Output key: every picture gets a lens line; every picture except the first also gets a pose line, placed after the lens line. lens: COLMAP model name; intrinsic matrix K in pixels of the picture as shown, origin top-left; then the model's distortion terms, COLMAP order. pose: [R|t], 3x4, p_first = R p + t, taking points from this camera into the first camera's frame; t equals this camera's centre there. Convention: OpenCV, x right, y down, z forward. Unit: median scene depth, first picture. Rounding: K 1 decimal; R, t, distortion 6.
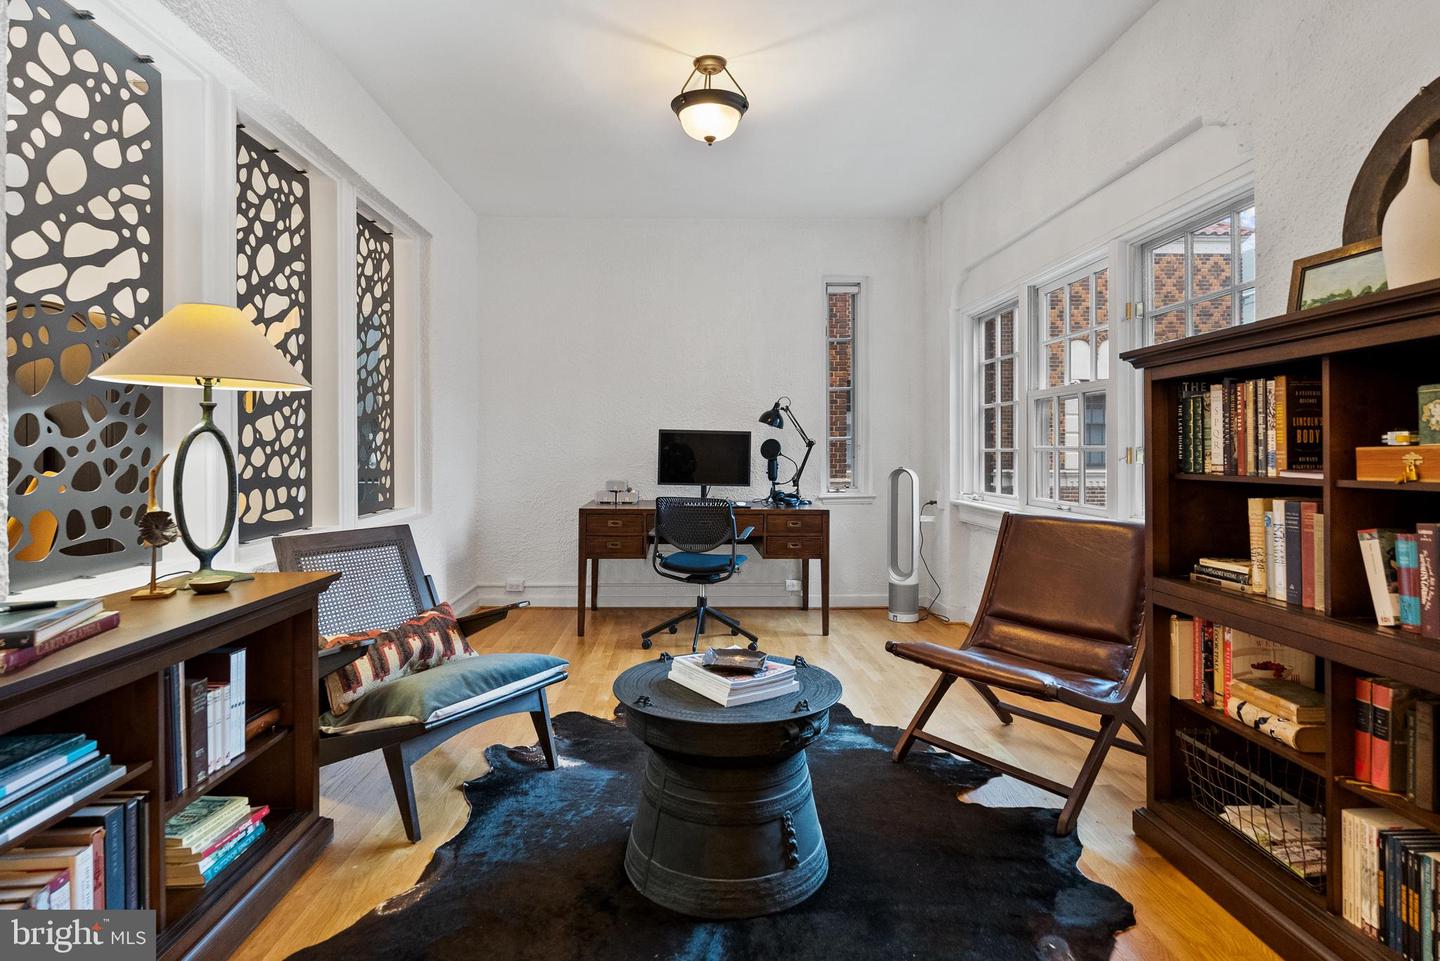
lens RADIAL K [[747.8, 0, 719.9], [0, 747.8, 454.4], [0, 0, 1]] dist [0.001295, 0.000107]
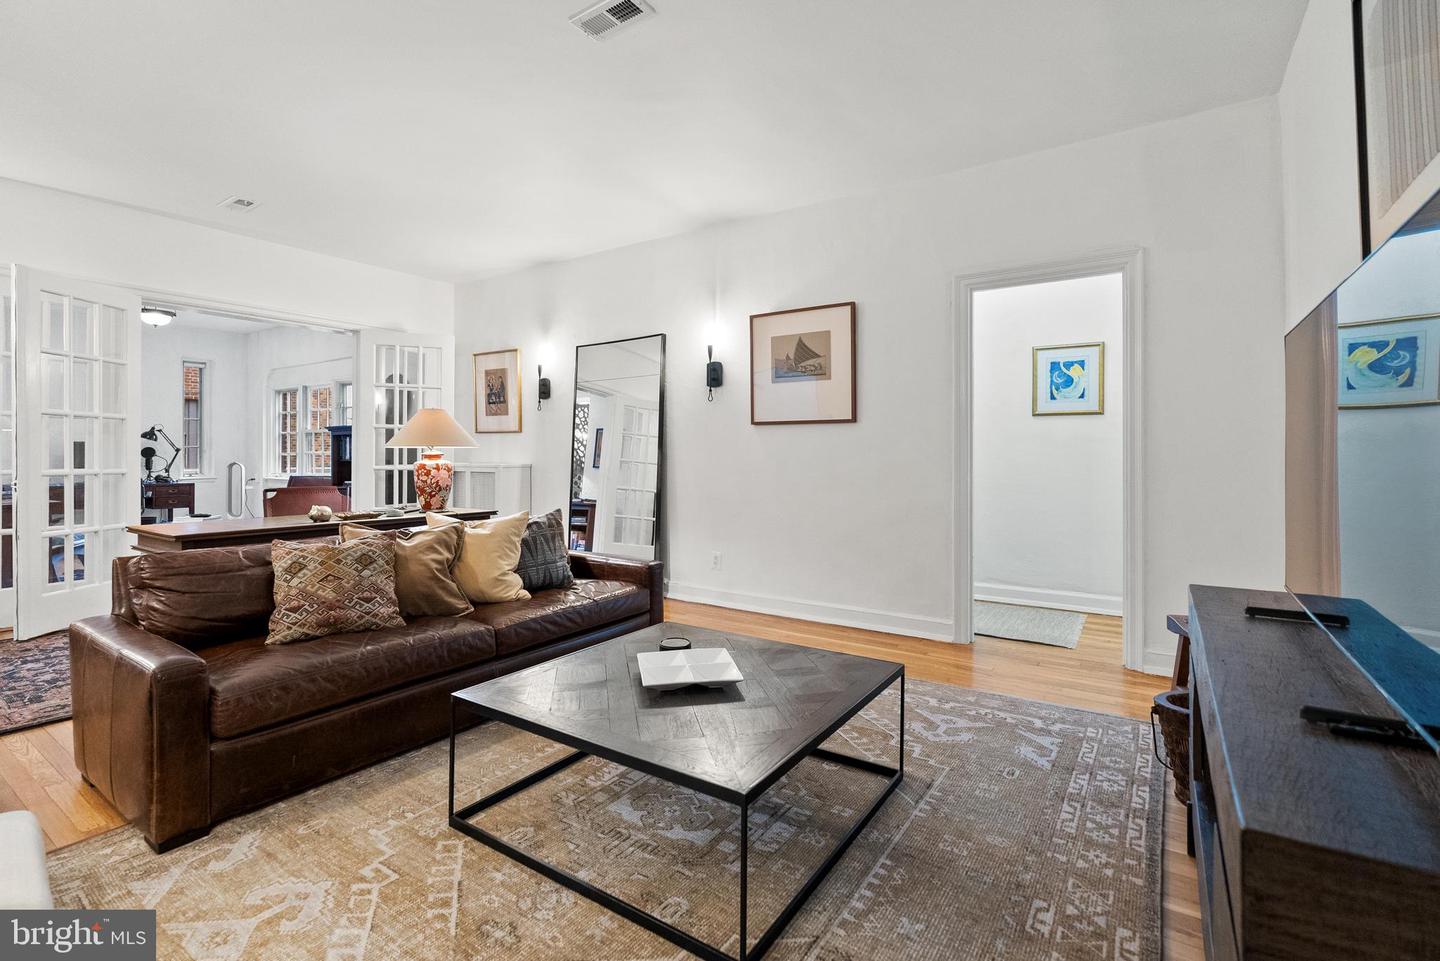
lens RADIAL K [[657.5, 0, 716.4], [0, 657.5, 452.5], [0, 0, 1]] dist [0.001381, 0.000085]
pose [[0.598897, 0.004057, 0.800816, -0.647516], [0.003004, 0.999969, -0.007312, 0.014313], [-0.800820, 0.006785, 0.598866, -1.782373]]
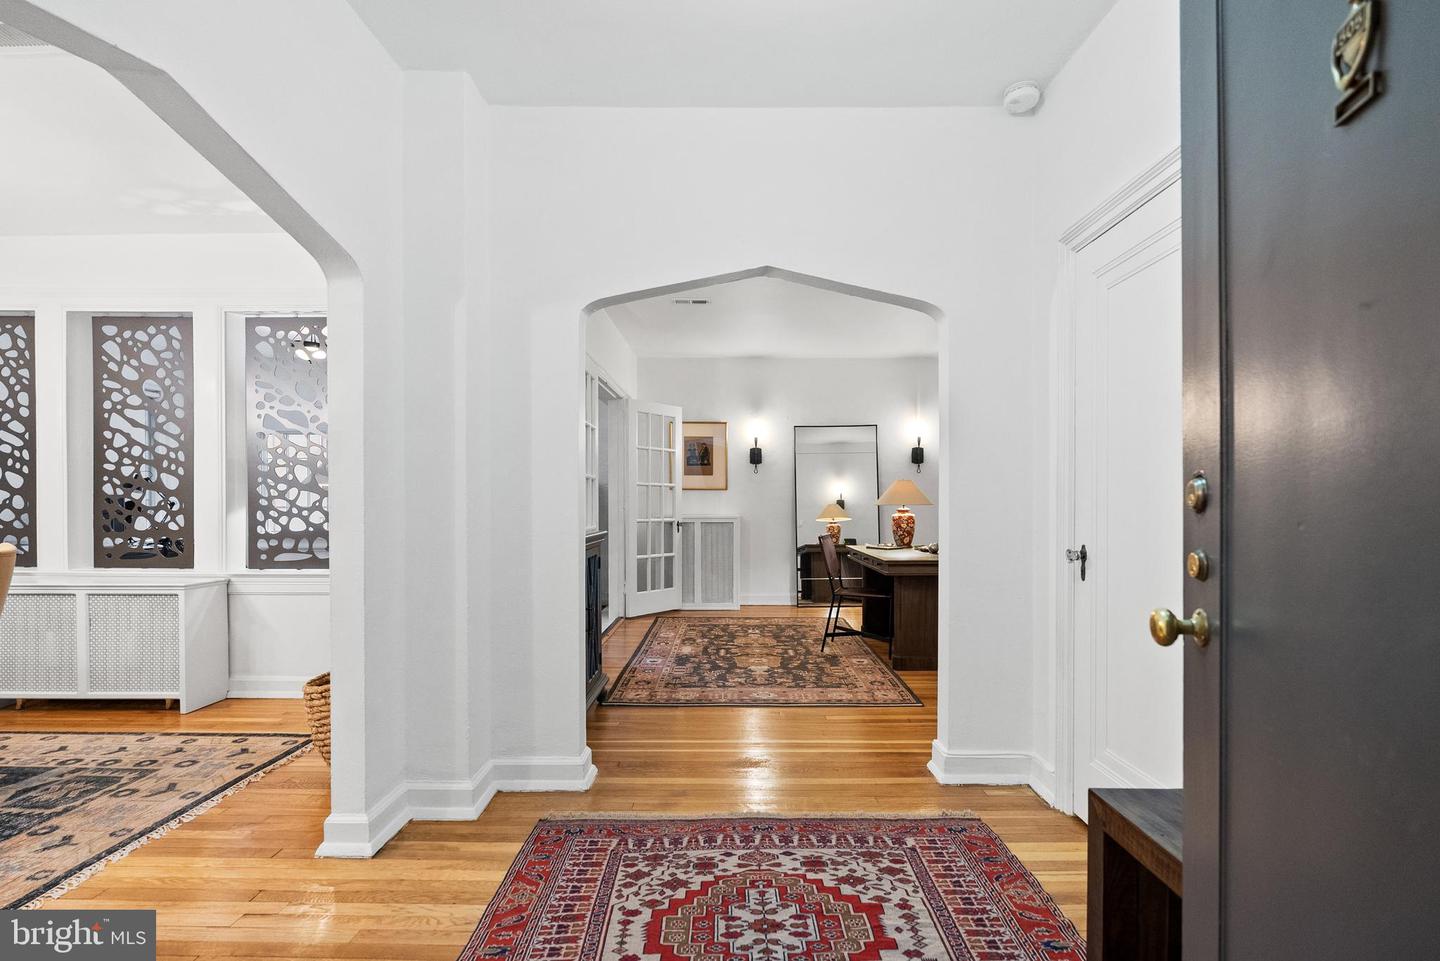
lens RADIAL K [[658.3, 0, 719.9], [0, 658.3, 508.3], [0, 0, 1]] dist [-0.002906, -0.000679]
pose [[0.052561, -0.010852, 0.998559, -1.843009], [0.006902, 0.999921, 0.010504, -0.019318], [-0.998594, 0.006340, 0.052632, -0.250318]]
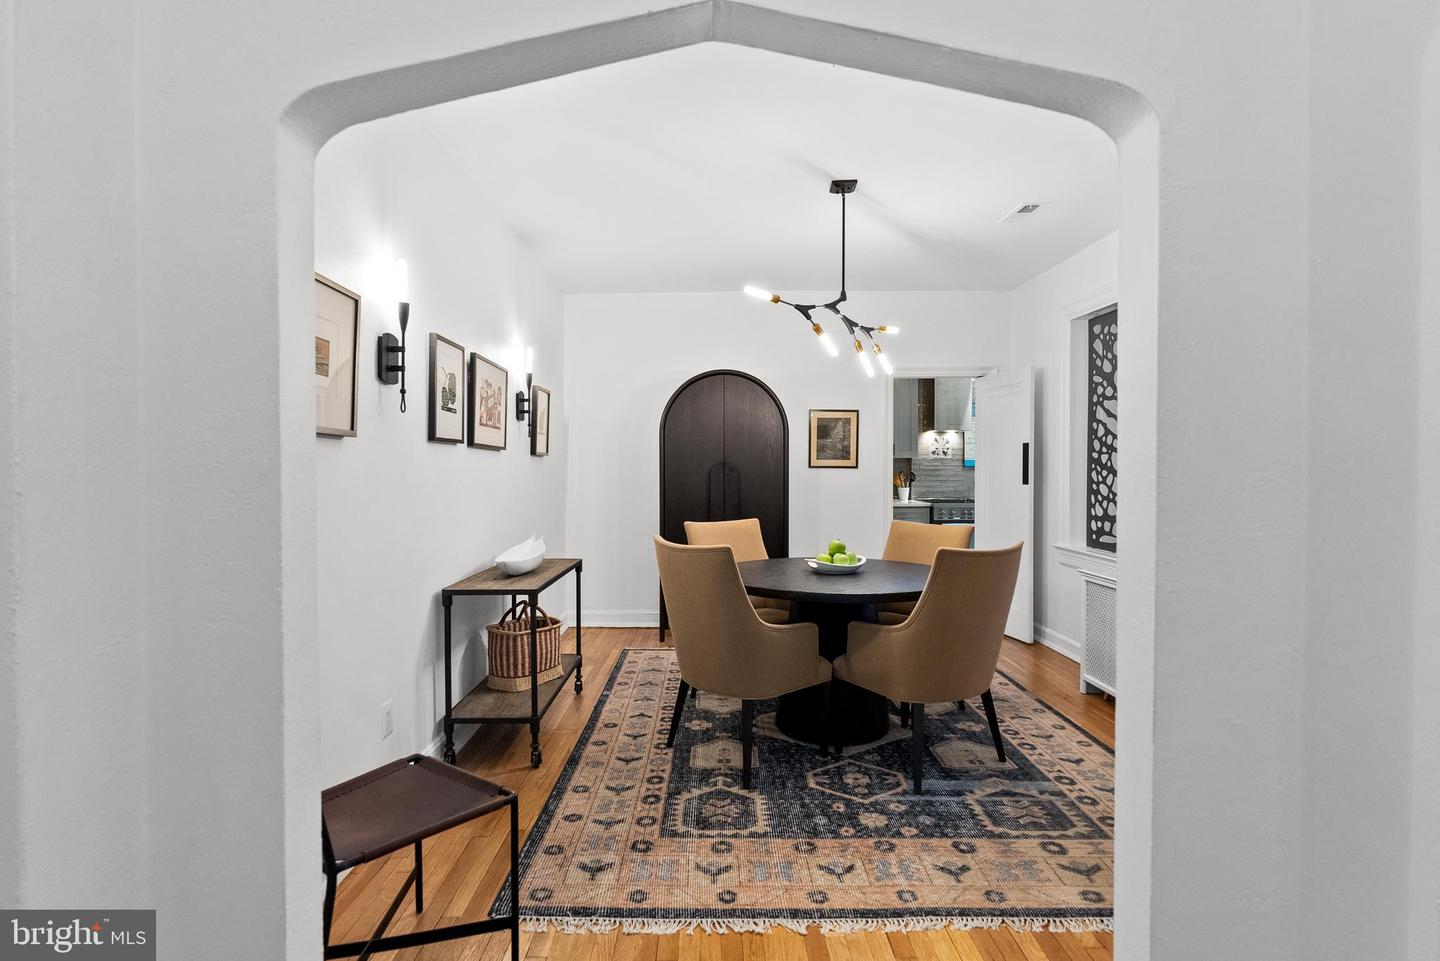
lens RADIAL K [[722.5, 0, 720.8], [0, 722.5, 480.6], [0, 0, 1]] dist [-0.003173, 0.000032]
pose [[0.999640, -0.001983, -0.026753, -1.380638], [0.002172, 0.999973, 0.007015, -0.060456], [0.026739, -0.007071, 0.999617, -0.238436]]
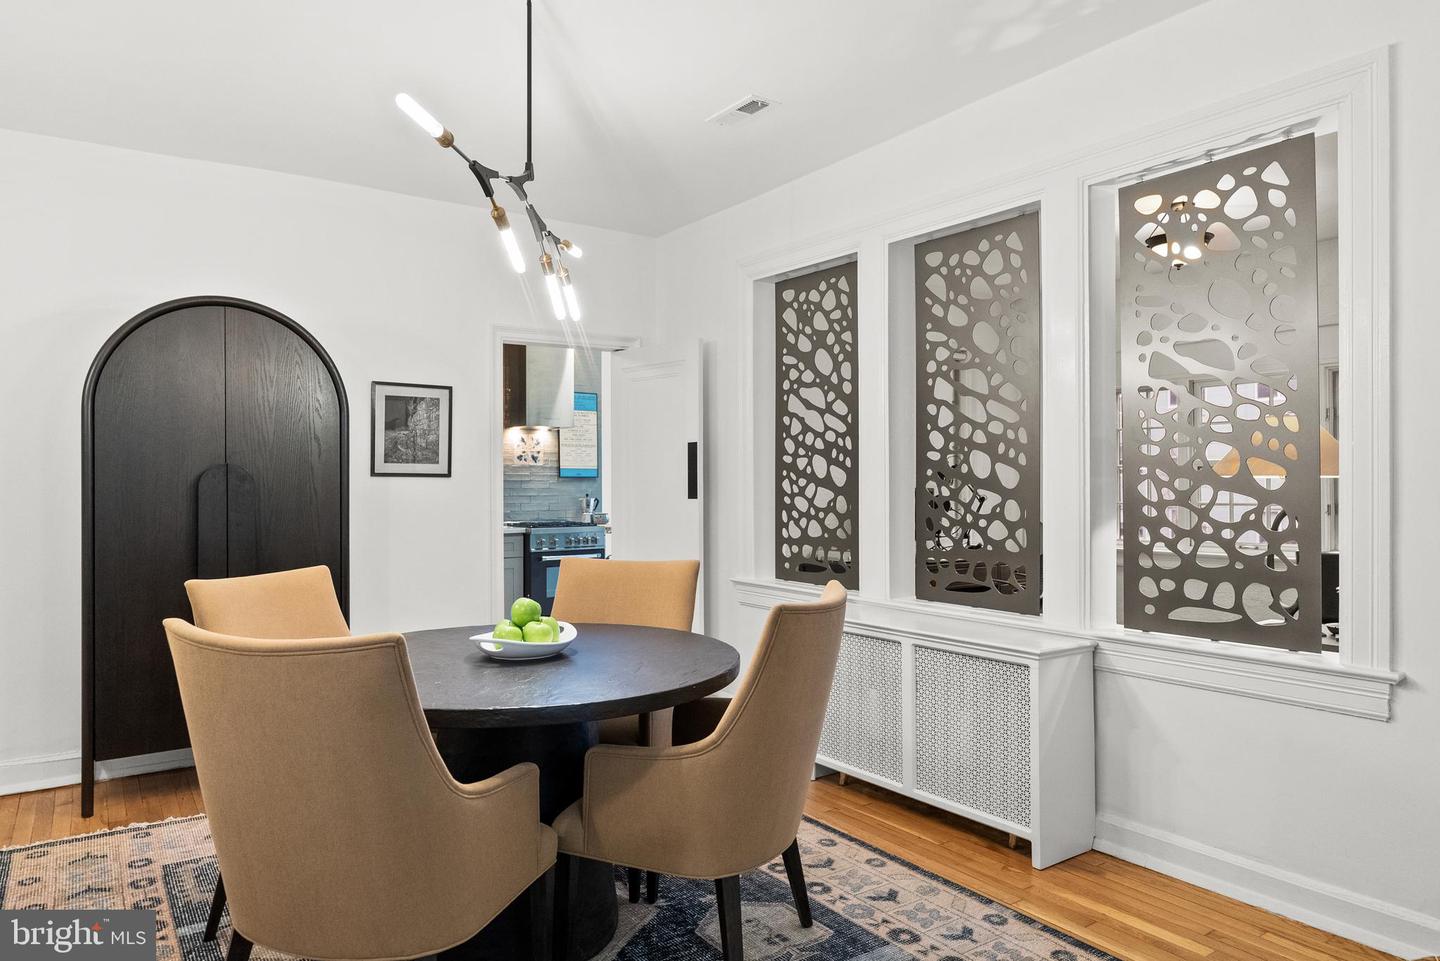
lens RADIAL K [[909.7, 0, 723.7], [0, 909.7, 480.5], [0, 0, 1]] dist [-0.002447, 0.000035]
pose [[0.837122, -0.002704, 0.547010, -1.528456], [0.009809, 0.999901, -0.010068, -0.052845], [-0.546929, 0.013794, 0.837065, 0.143080]]
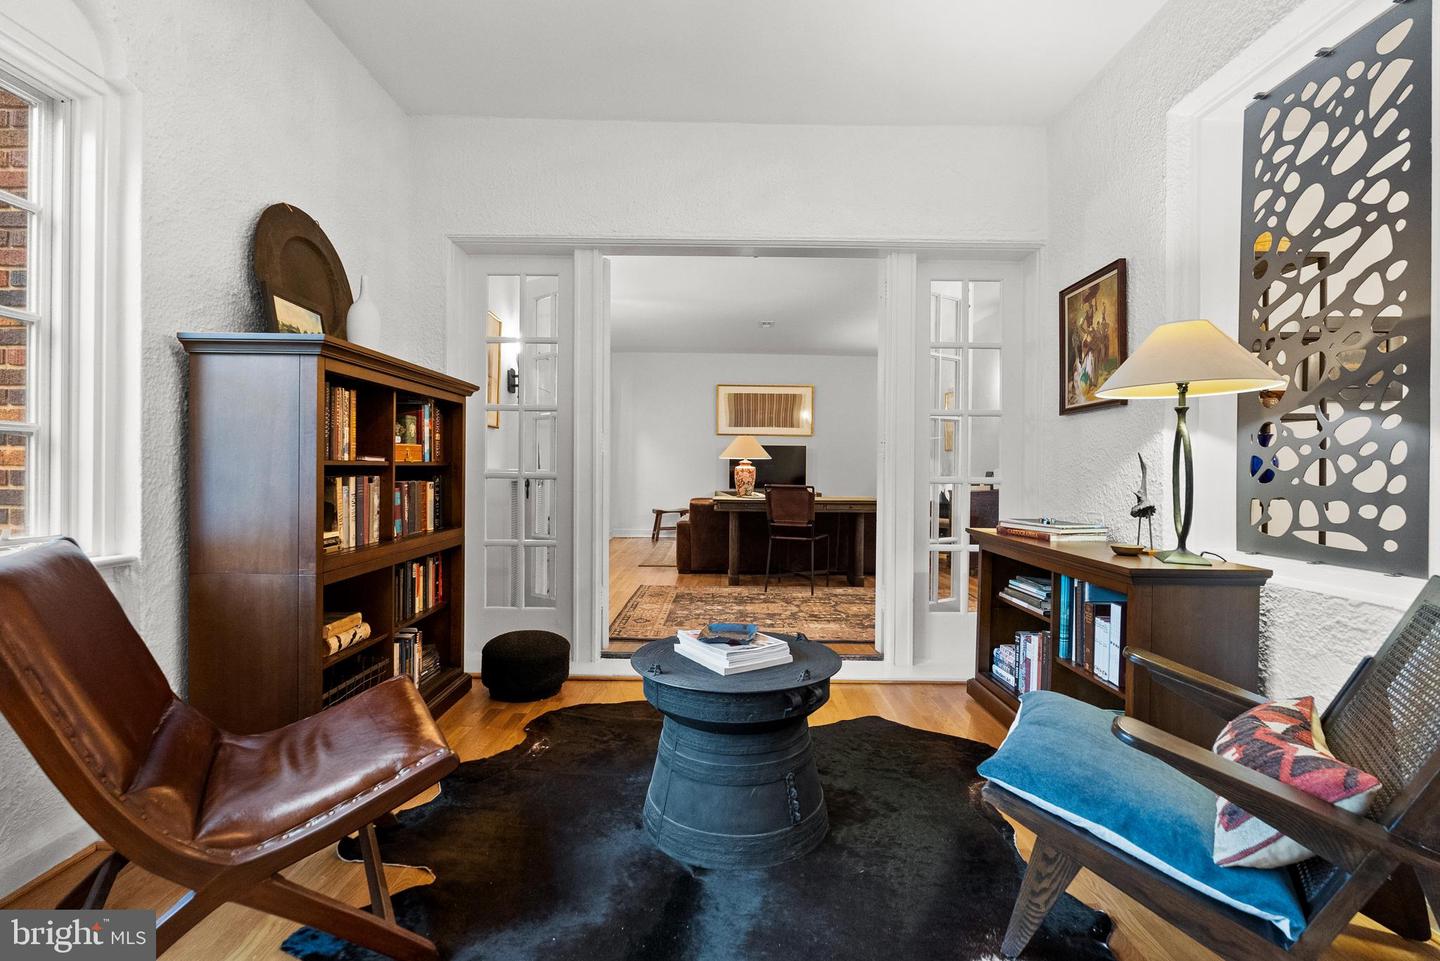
lens RADIAL K [[661.3, 0, 727.6], [0, 661.3, 471.2], [0, 0, 1]] dist [-0.003707, 0.000588]
pose [[-0.999579, -0.009372, 0.027457, -0.002235], [-0.009210, 0.999940, 0.005999, 0.020987], [-0.027511, 0.005743, -0.999605, 1.348795]]
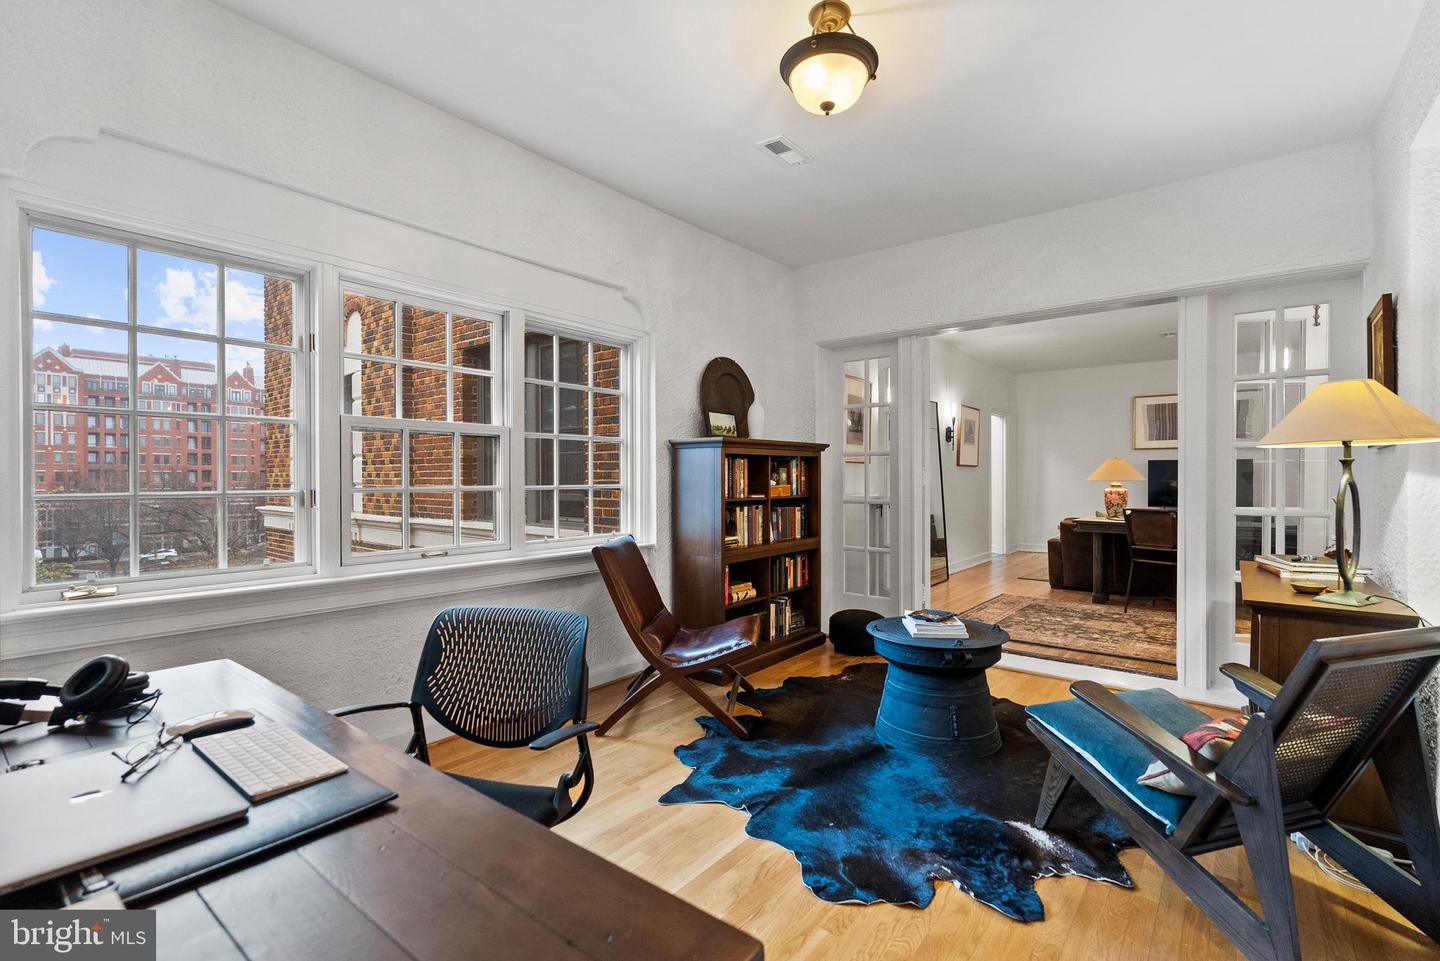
lens RADIAL K [[655.1, 0, 722.8], [0, 655.1, 477.7], [0, 0, 1]] dist [0.003021, 0.000195]
pose [[-0.757554, -0.000733, 0.652772, -0.402569], [0.004172, 0.999974, 0.005963, -0.032262], [-0.652759, 0.007241, -0.757531, 1.663319]]
